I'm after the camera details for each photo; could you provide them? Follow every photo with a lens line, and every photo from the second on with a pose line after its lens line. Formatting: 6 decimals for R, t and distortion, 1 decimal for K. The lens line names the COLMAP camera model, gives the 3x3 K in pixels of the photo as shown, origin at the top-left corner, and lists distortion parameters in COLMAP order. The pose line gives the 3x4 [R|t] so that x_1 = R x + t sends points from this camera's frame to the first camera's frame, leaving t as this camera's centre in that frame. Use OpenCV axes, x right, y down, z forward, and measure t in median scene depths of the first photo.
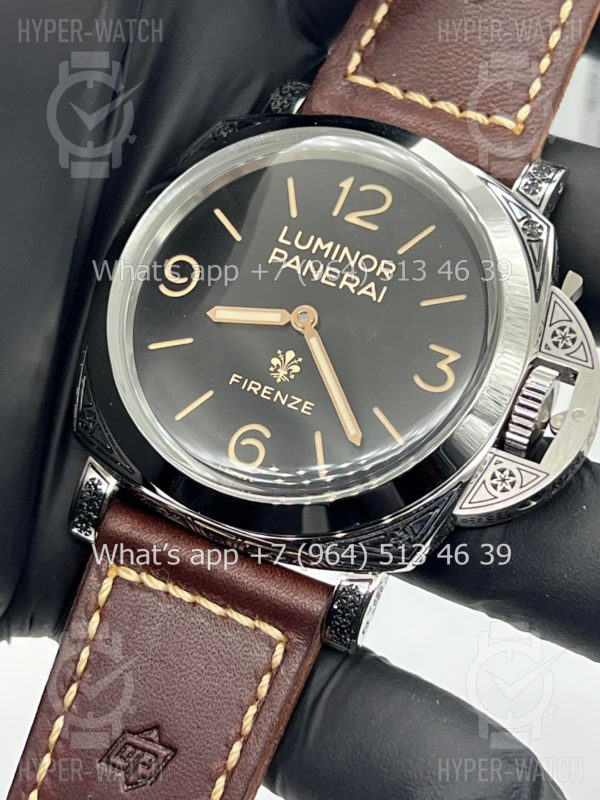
lens RADIAL K [[1781.8, 0, 300.0], [0, 1781.8, 400.0], [0, 0, 1]] dist [0.465573, 3.559692]
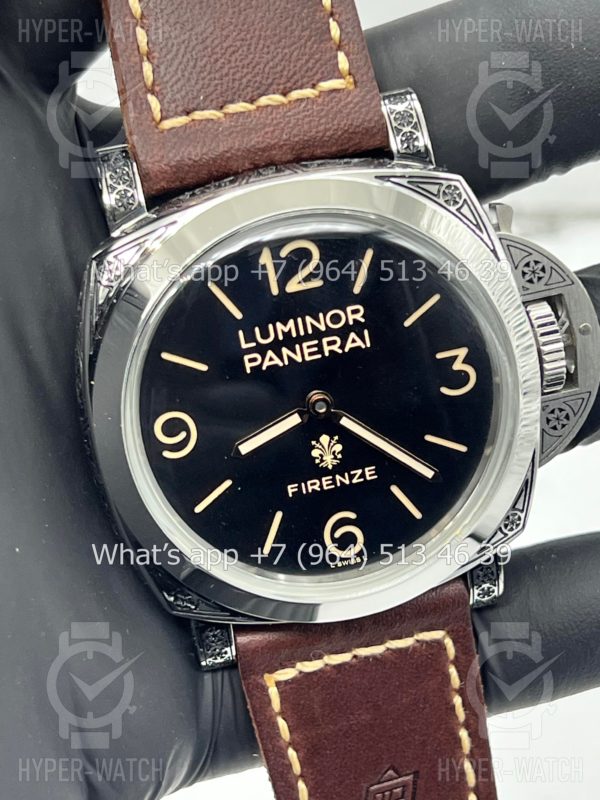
lens RADIAL K [[1787.8, 0, 300.0], [0, 1787.8, 400.0], [0, 0, 1]] dist [0.619126, 0.156864]
pose [[0.766208, -0.616000, 0.182945, -0.185748], [0.446239, 0.714919, 0.538295, -0.586270], [-0.462381, -0.330809, 0.822660, 0.185694]]
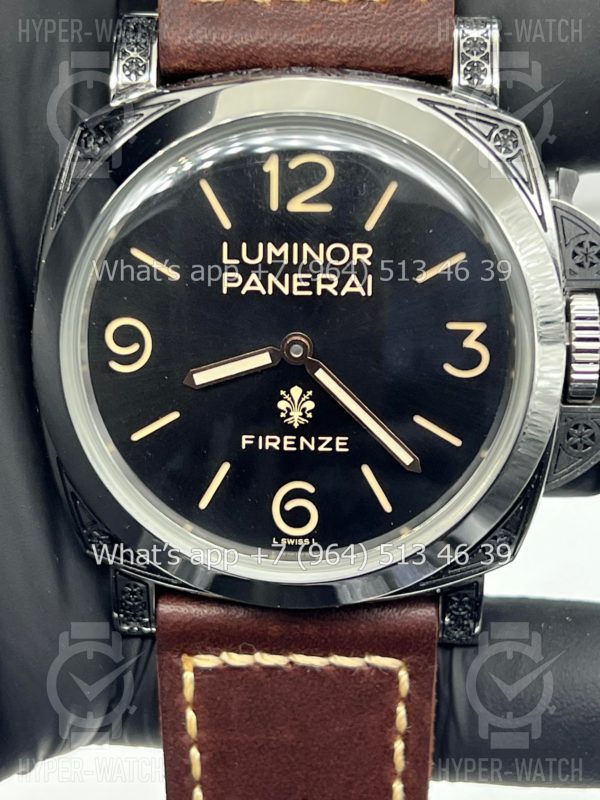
lens RADIAL K [[1781.0, 0, 287.9], [0, 1781.0, 379.6], [0, 0, 1]] dist [0.517174, 0.071591]
pose [[0.907427, -0.411245, 0.086336, -0.080106], [0.343223, 0.843902, 0.412343, -0.381839], [-0.242433, -0.344539, 0.906928, 0.228156]]
